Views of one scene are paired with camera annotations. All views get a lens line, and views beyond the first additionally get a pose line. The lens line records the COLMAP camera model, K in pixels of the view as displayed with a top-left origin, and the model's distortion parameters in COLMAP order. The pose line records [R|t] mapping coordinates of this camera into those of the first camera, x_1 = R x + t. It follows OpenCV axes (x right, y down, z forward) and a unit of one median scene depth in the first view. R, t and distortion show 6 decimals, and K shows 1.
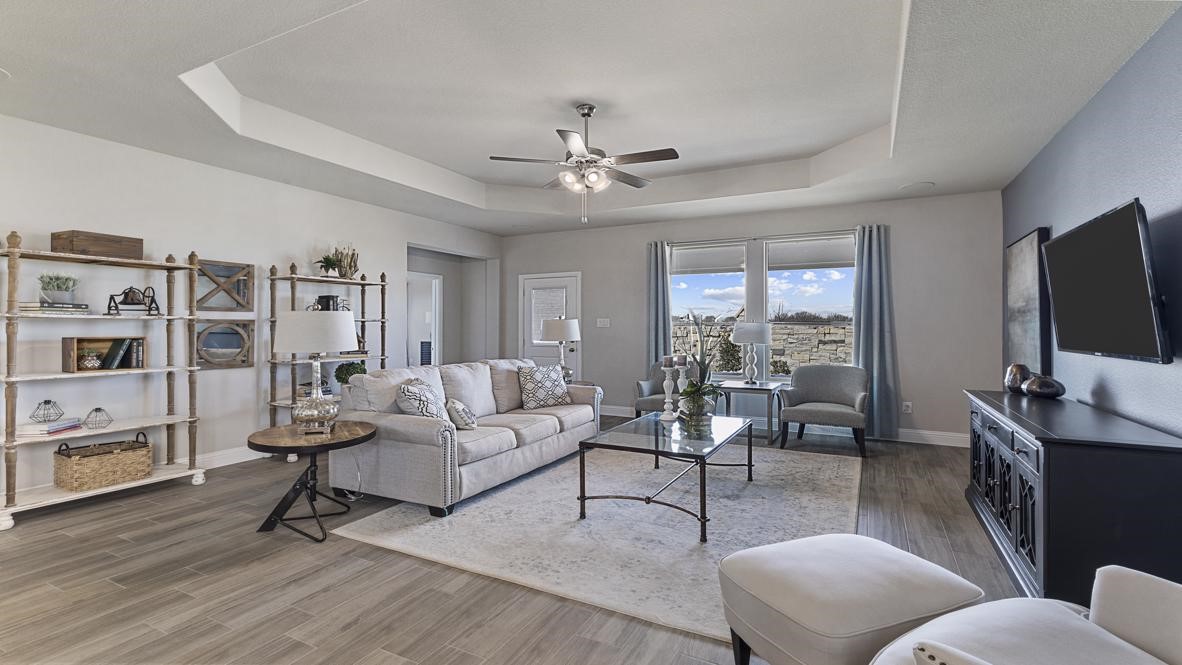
lens RADIAL K [[532.1, 0, 593.2], [0, 532.1, 321.8], [0, 0, 1]] dist [0.006214, -0.000672]
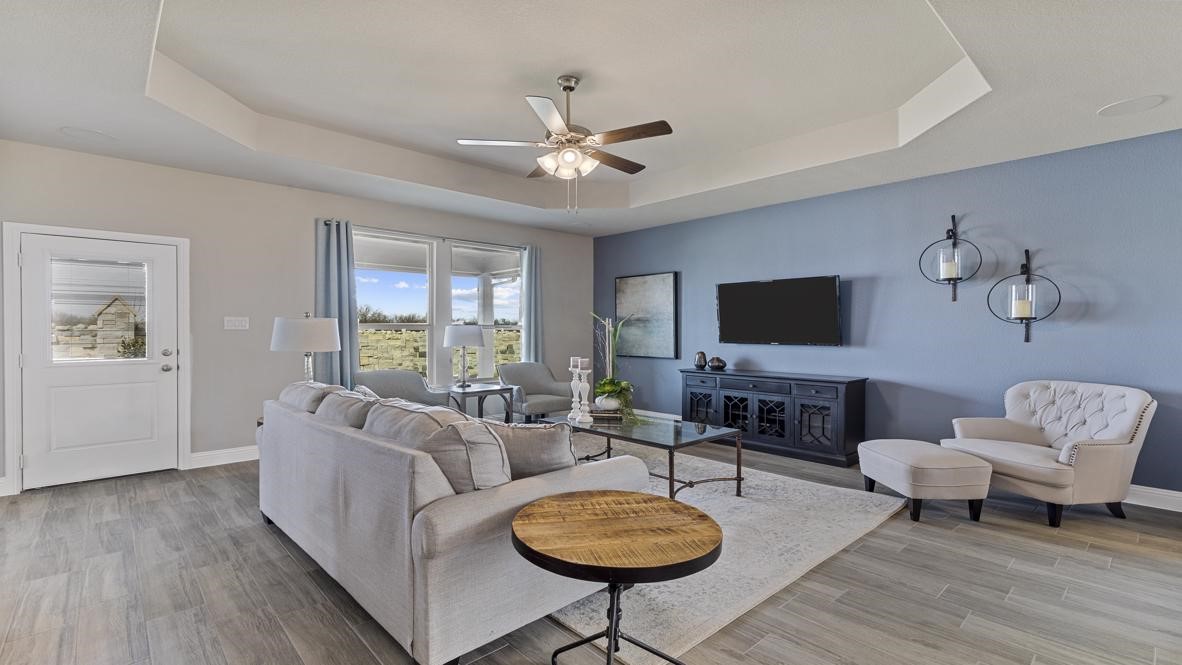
lens RADIAL K [[532.1, 0, 589.9], [0, 532.1, 325.6], [0, 0, 1]] dist [0.006214, -0.000672]
pose [[0.337056, 0.007567, 0.941454, -1.199526], [-0.009003, 0.999948, -0.004814, 0.010535], [-0.941442, -0.006853, 0.337107, 0.964903]]
